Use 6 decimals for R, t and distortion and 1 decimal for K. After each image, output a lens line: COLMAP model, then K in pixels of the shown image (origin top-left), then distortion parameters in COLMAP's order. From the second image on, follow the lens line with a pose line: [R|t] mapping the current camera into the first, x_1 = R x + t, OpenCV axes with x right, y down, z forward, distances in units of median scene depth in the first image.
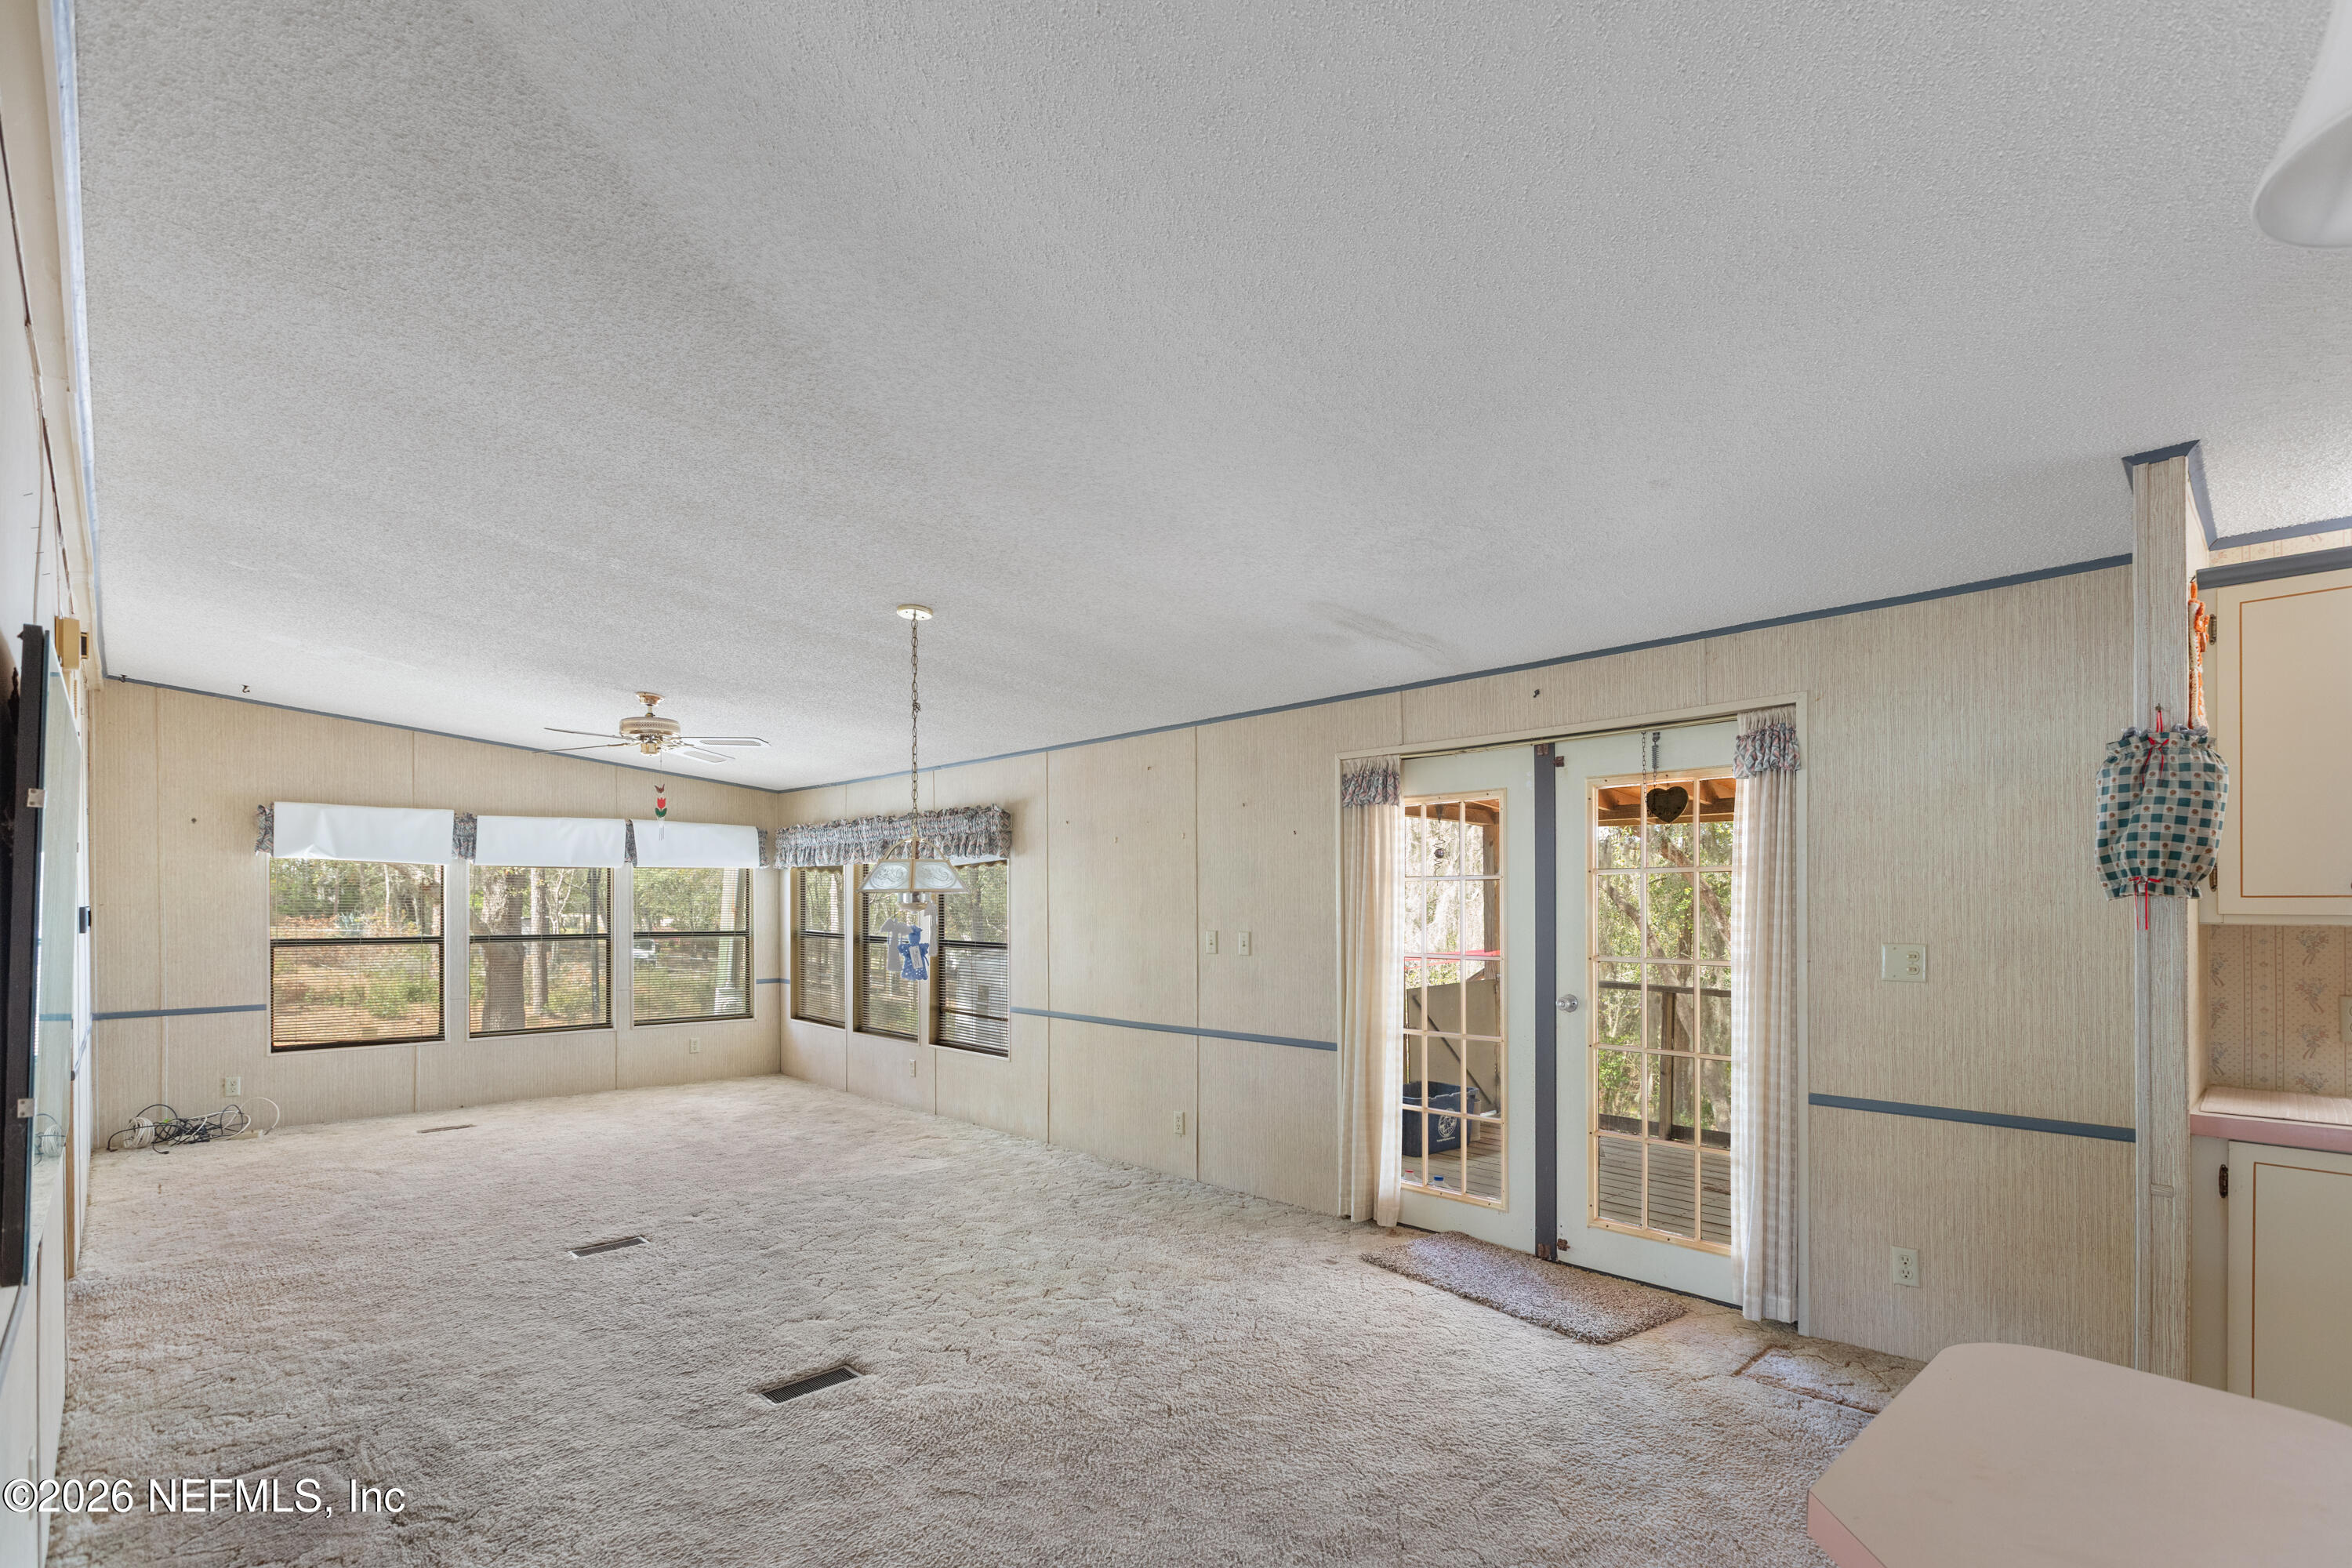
lens RADIAL K [[1100.0, 0, 1176.7], [0, 1100.0, 870.7], [0, 0, 1]] dist [0.001218, -0.000387]
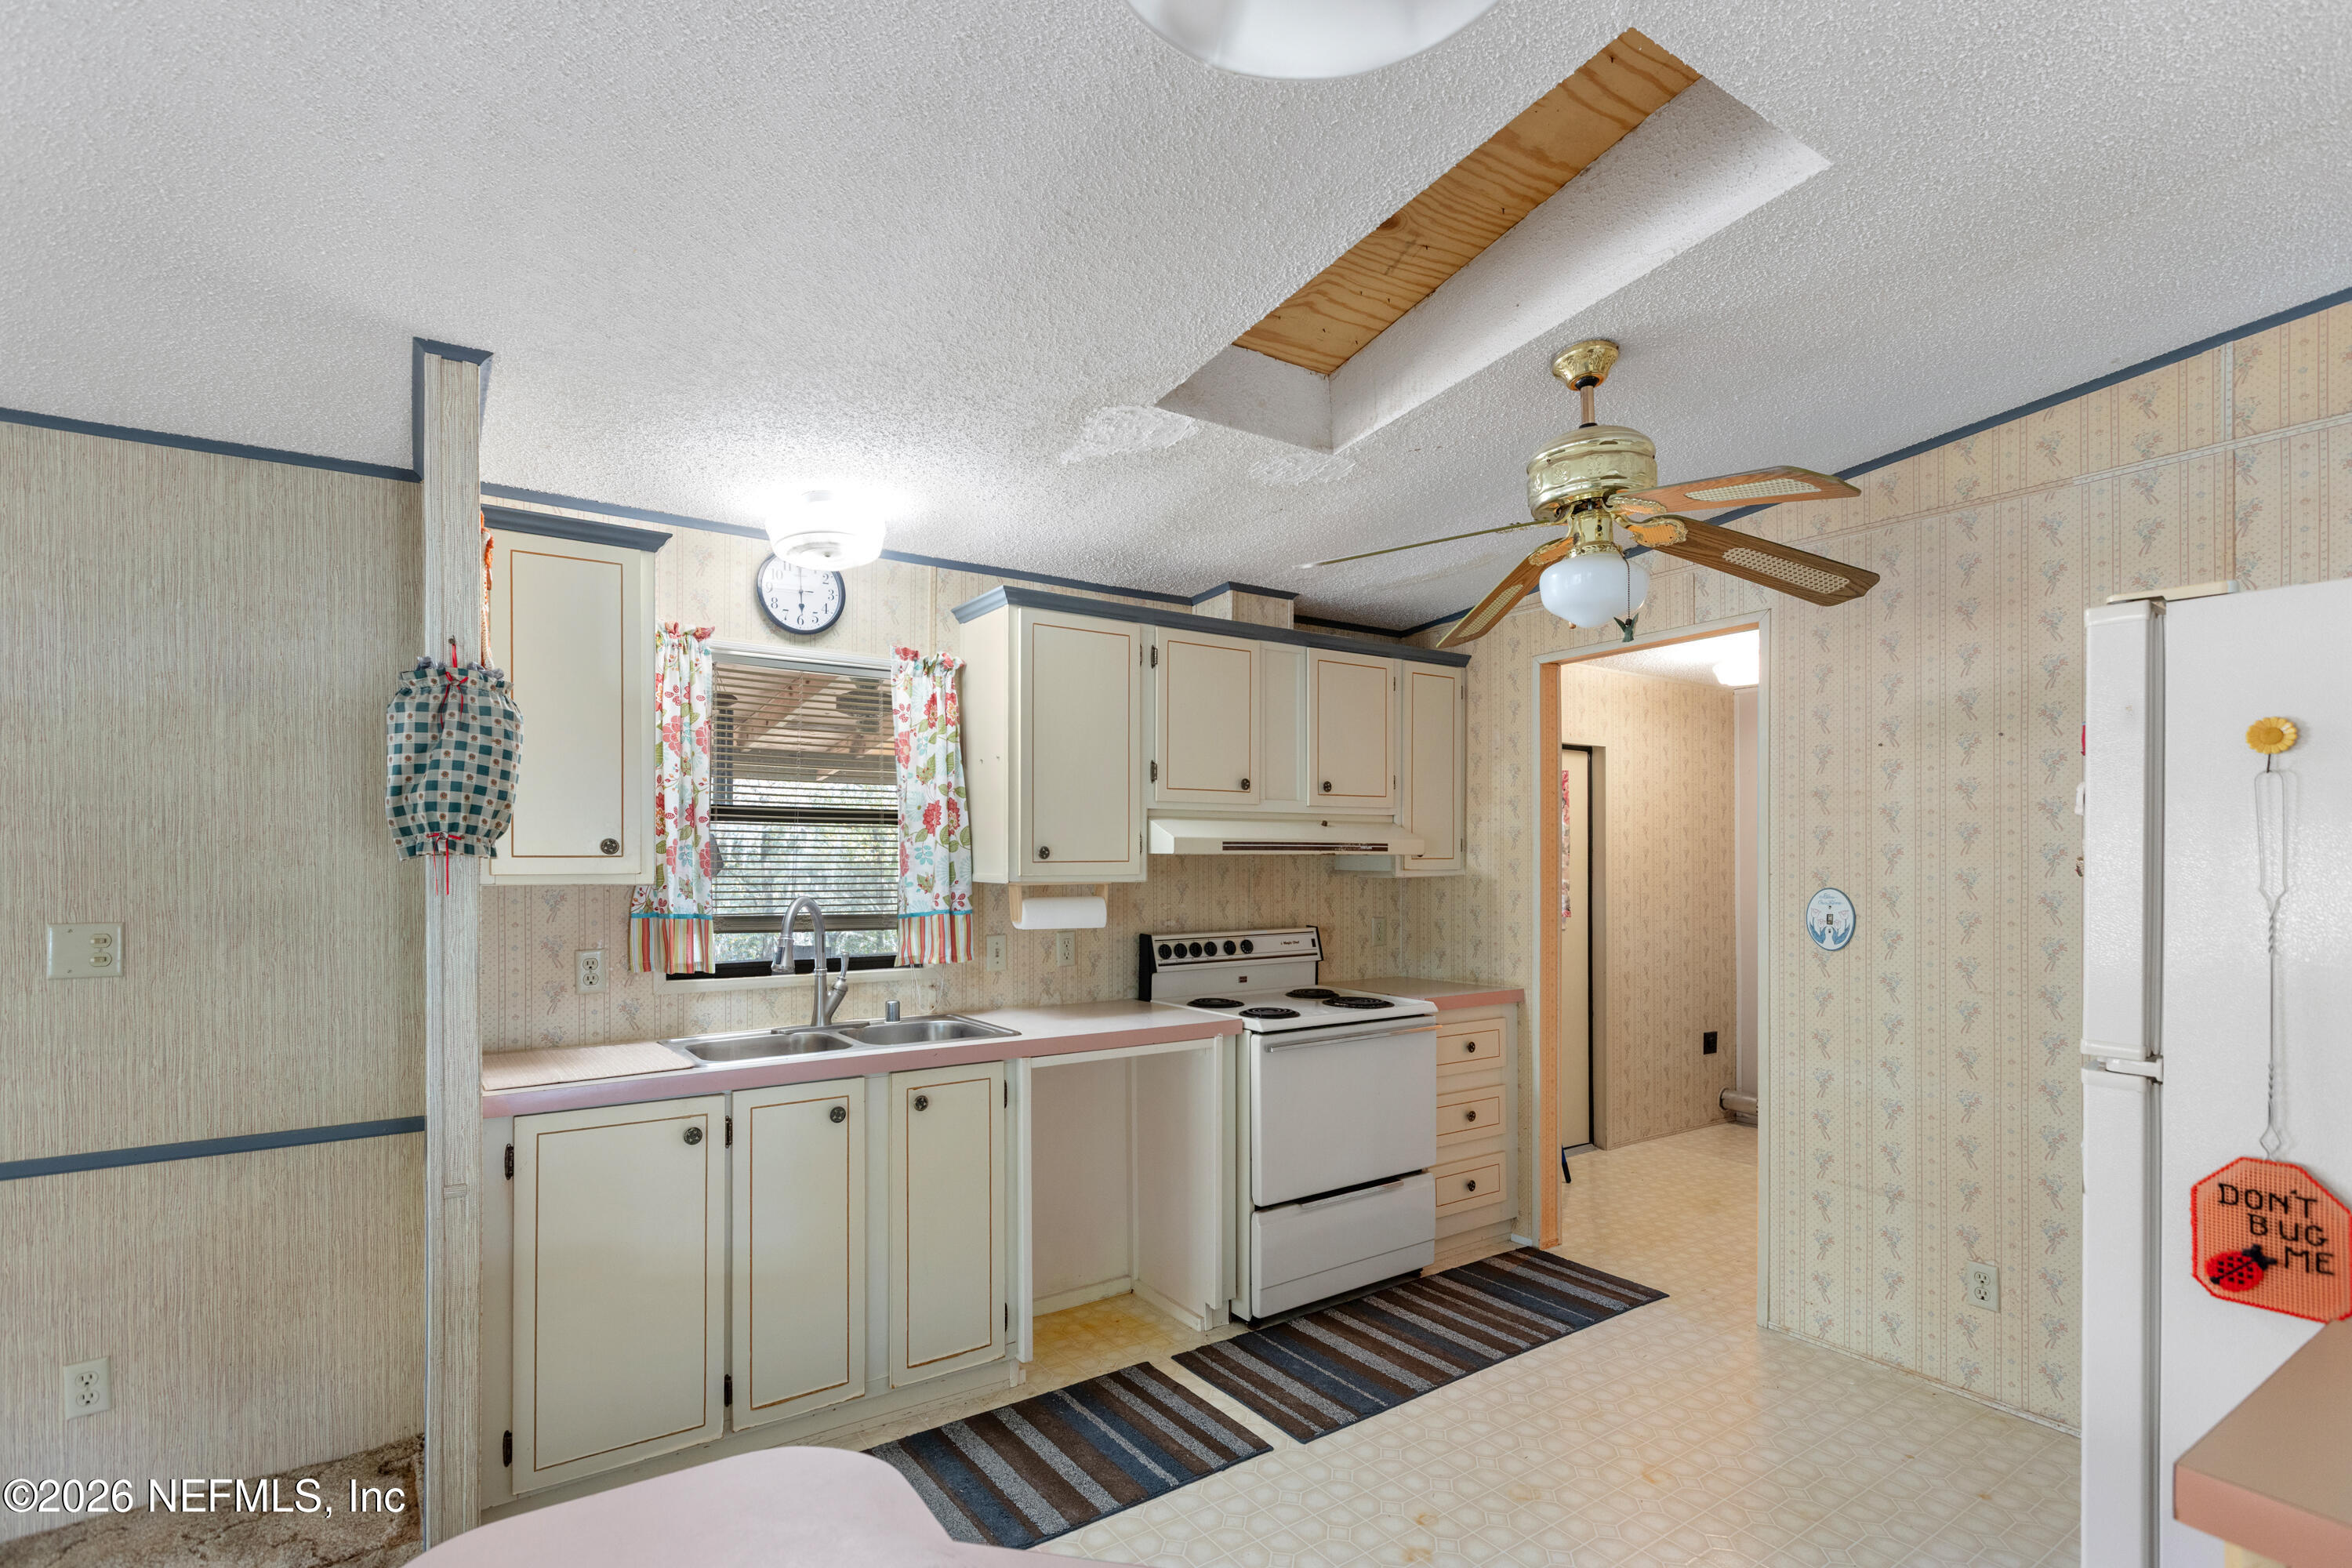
lens RADIAL K [[1100.0, 0, 1176.7], [0, 1100.0, 870.7], [0, 0, 1]] dist [0.001218, -0.000387]
pose [[0.163480, -0.010278, 0.986493, 0.122952], [-0.025609, 0.999565, 0.014658, 0.007434], [-0.986214, -0.027659, 0.163146, 0.288218]]
